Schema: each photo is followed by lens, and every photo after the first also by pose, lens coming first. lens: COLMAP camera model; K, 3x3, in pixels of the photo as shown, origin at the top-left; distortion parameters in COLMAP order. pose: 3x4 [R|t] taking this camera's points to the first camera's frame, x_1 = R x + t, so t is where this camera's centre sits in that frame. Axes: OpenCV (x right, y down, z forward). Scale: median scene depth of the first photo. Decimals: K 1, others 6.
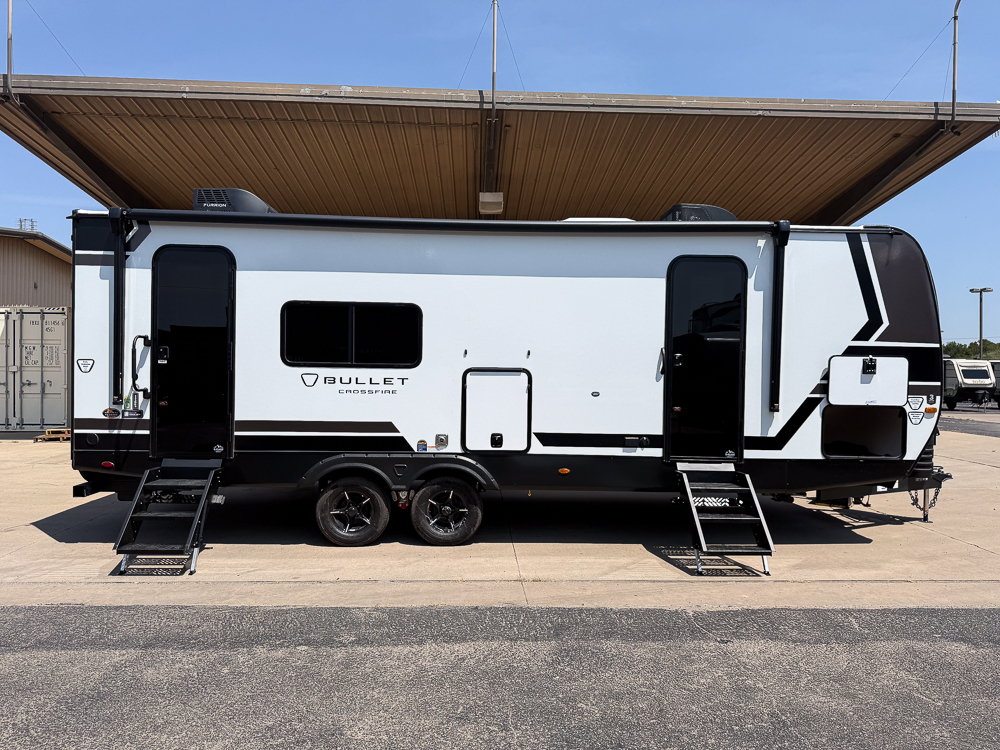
lens RADIAL K [[717.7, 0, 496.3], [0, 717.7, 367.7], [0, 0, 1]] dist [0.048989, -0.055324]
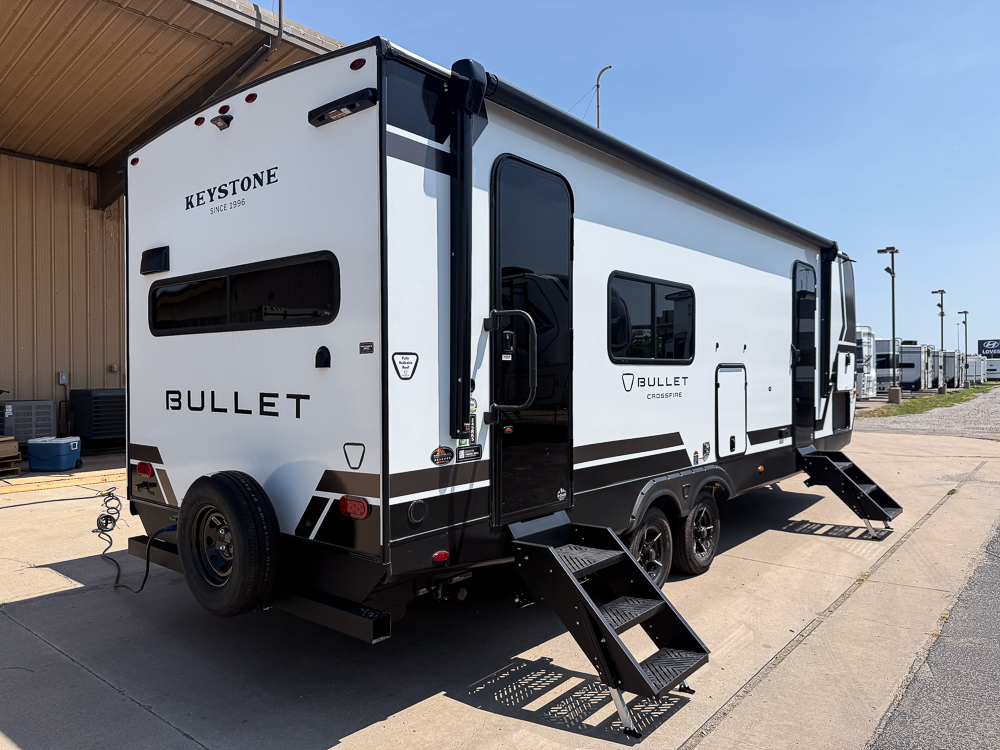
lens RADIAL K [[717.7, 0, 506.3], [0, 717.7, 368.1], [0, 0, 1]] dist [0.048989, -0.055324]
pose [[0.657134, -0.012516, 0.753670, -0.872157], [0.013516, 0.999897, 0.004820, -0.002150], [-0.753652, 0.007019, 0.657236, 0.614320]]
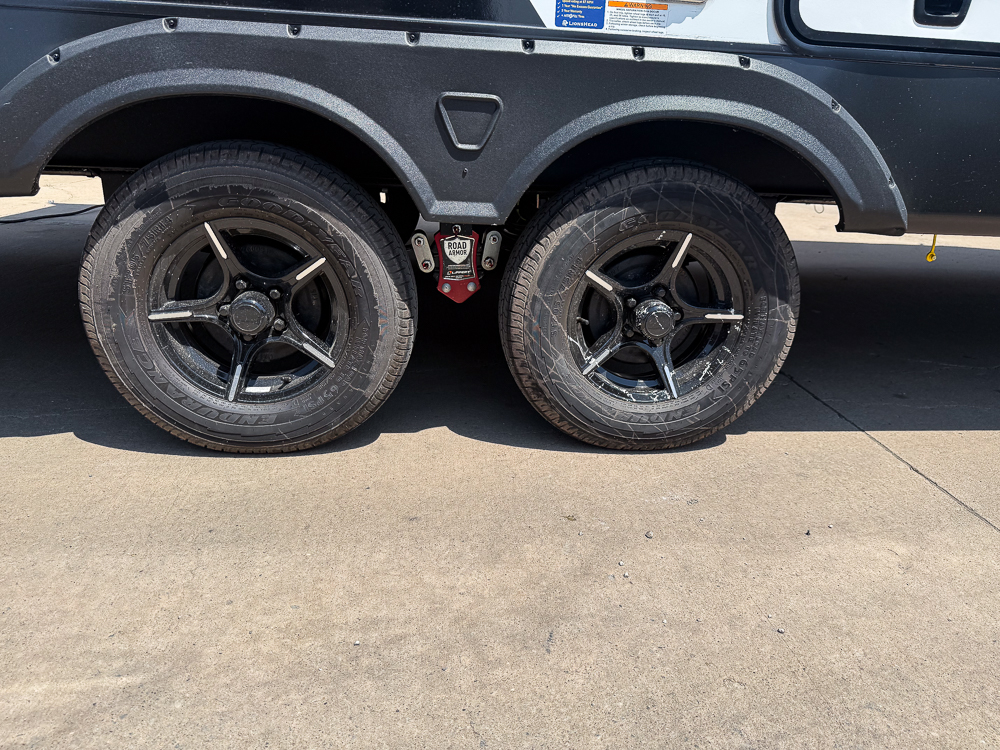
lens RADIAL K [[681.8, 0, 515.8], [0, 681.8, 384.8], [0, 0, 1]] dist [0.020247, 0.000321]
pose [[0.997023, 0.010672, 0.076364, -0.133479], [-0.036112, 0.939671, 0.340169, 0.144906], [-0.068127, -0.341914, 0.937259, 0.786513]]
